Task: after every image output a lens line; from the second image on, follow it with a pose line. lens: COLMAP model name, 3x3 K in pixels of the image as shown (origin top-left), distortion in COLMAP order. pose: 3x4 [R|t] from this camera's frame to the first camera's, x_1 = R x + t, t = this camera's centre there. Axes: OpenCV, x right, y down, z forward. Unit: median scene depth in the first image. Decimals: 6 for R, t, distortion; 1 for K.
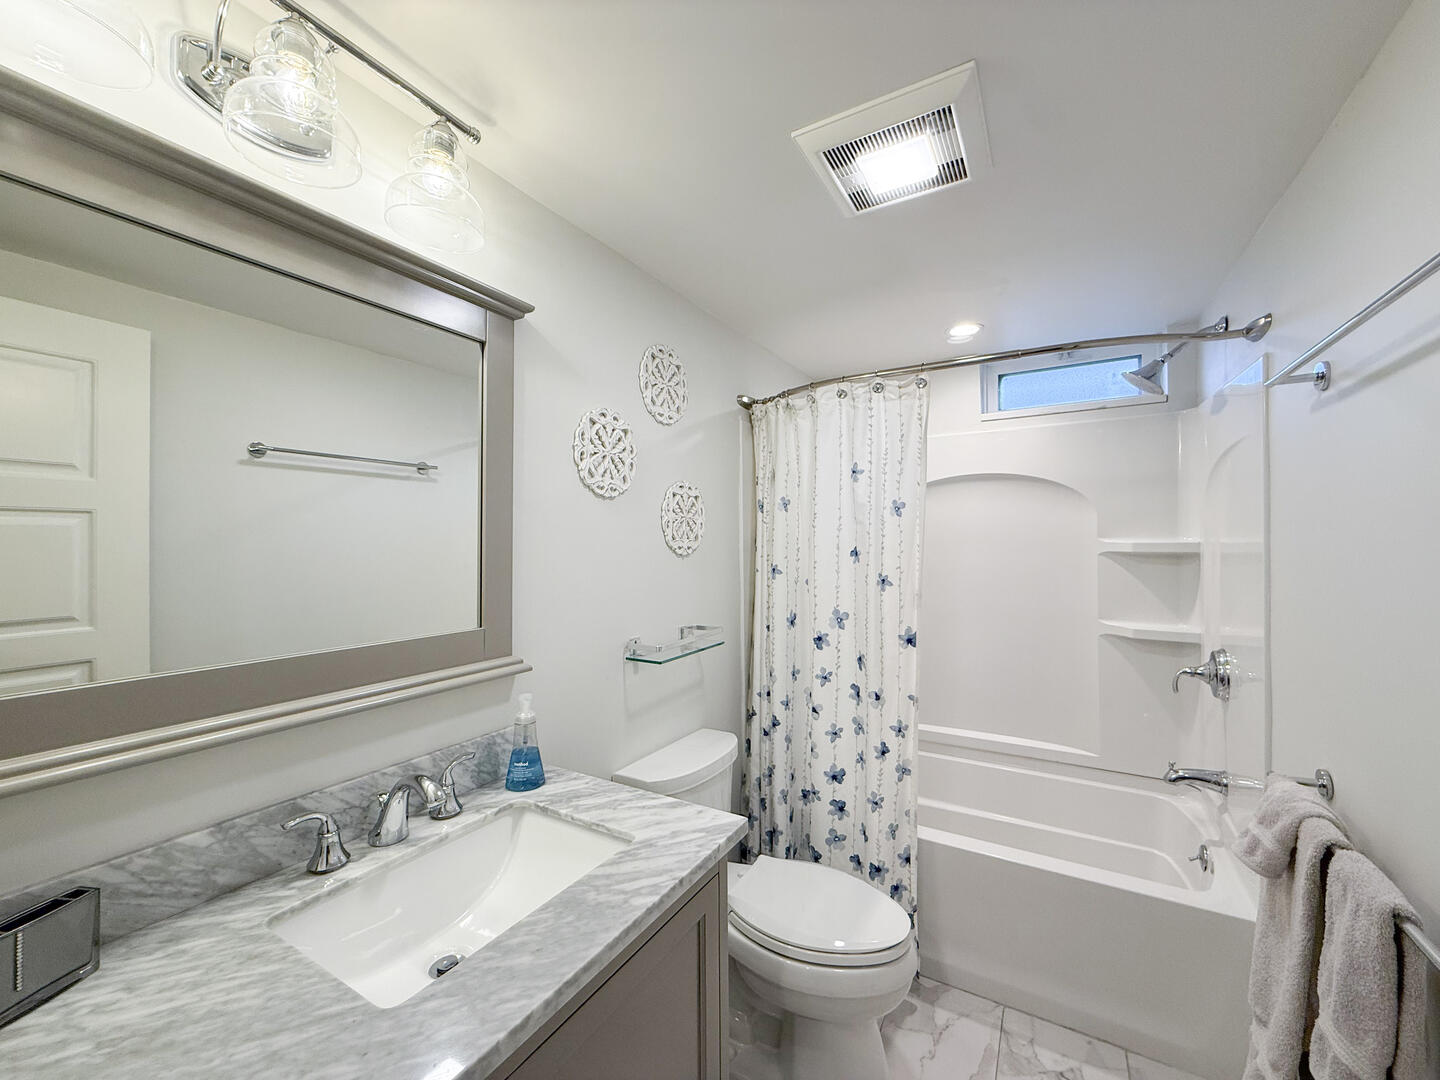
lens RADIAL K [[593.3, 0, 715.9], [0, 593.3, 540.3], [0, 0, 1]] dist [-0.002326, 0.000333]
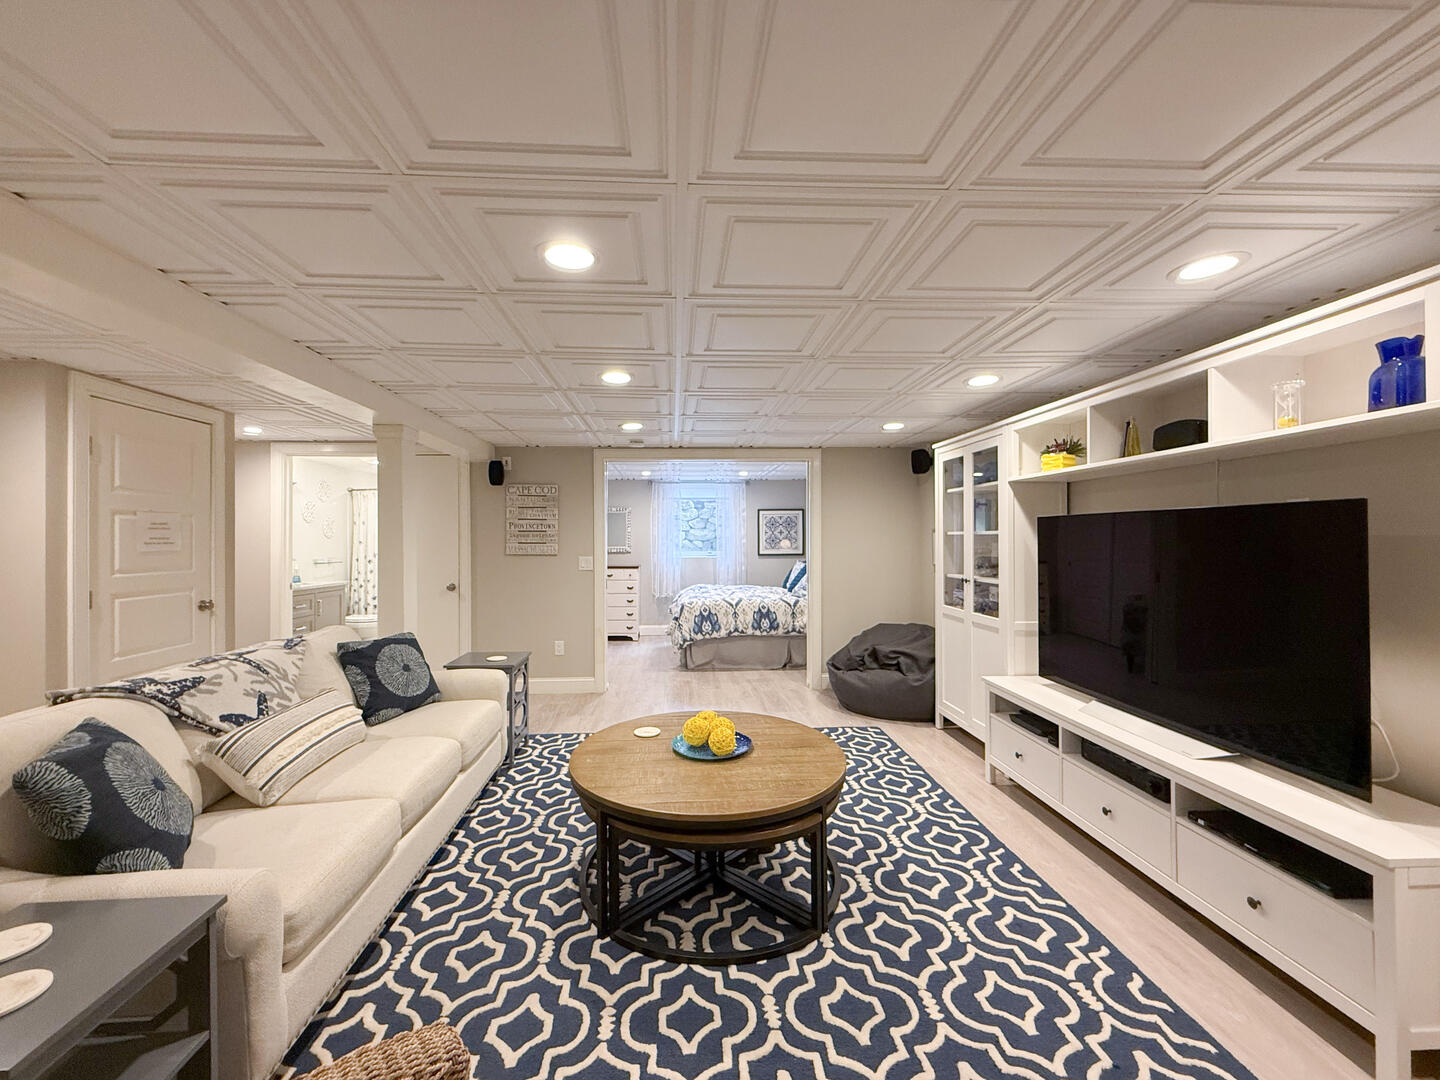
lens RADIAL K [[593.3, 0, 715.8], [0, 593.3, 533.5], [0, 0, 1]] dist [-0.002326, 0.000333]
pose [[0.833650, -0.004588, 0.552274, -0.077583], [0.005678, 0.999984, -0.000263, 0.014056], [-0.552264, 0.003355, 0.833662, -2.942650]]
